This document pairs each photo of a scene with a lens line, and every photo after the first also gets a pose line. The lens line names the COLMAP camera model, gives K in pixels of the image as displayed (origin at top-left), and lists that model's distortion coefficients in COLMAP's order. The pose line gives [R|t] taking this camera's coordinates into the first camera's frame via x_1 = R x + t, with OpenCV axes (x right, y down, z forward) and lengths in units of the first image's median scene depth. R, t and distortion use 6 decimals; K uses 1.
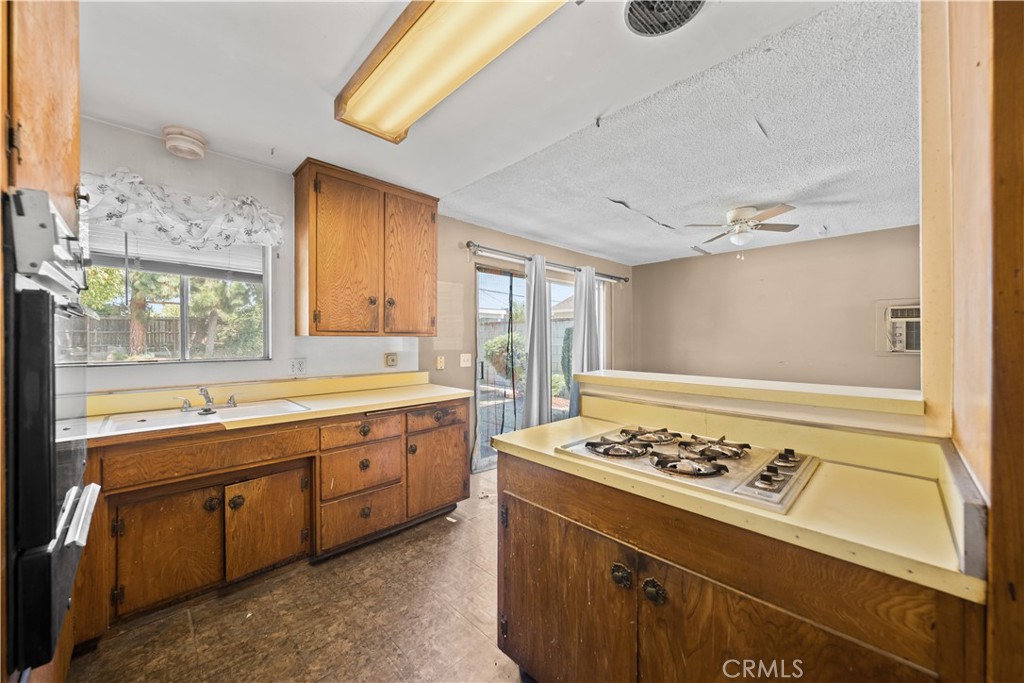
lens RADIAL K [[369.2, 0, 520.7], [0, 369.2, 339.6], [0, 0, 1]] dist [-0.005829, 0.000967]
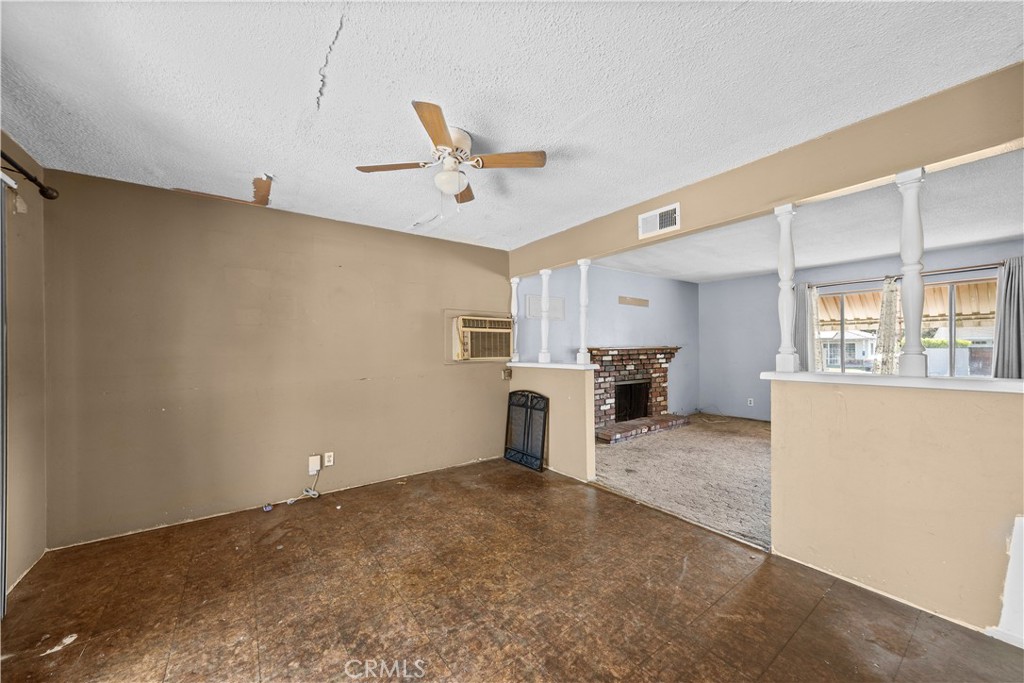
lens RADIAL K [[369.2, 0, 513.1], [0, 369.2, 343.5], [0, 0, 1]] dist [-0.005829, 0.000967]
pose [[0.153136, 0.011699, 0.988136, 0.000159], [0.016947, 0.999752, -0.014463, 0.006780], [-0.988060, 0.018961, 0.152900, 1.104456]]
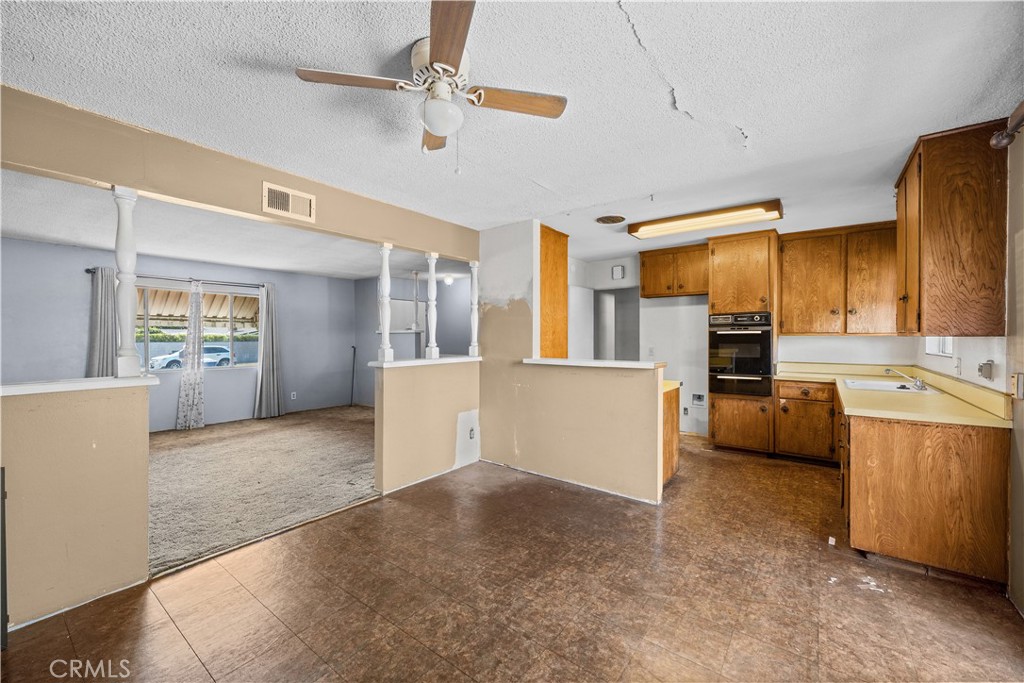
lens RADIAL K [[396.4, 0, 506.2], [0, 396.4, 333.8], [0, 0, 1]] dist [0.001409, 0.000039]
pose [[-0.994299, 0.001870, -0.106610, 0.768976], [0.002213, 0.999993, -0.003102, -0.015155], [0.106603, -0.003320, -0.994296, 2.030280]]
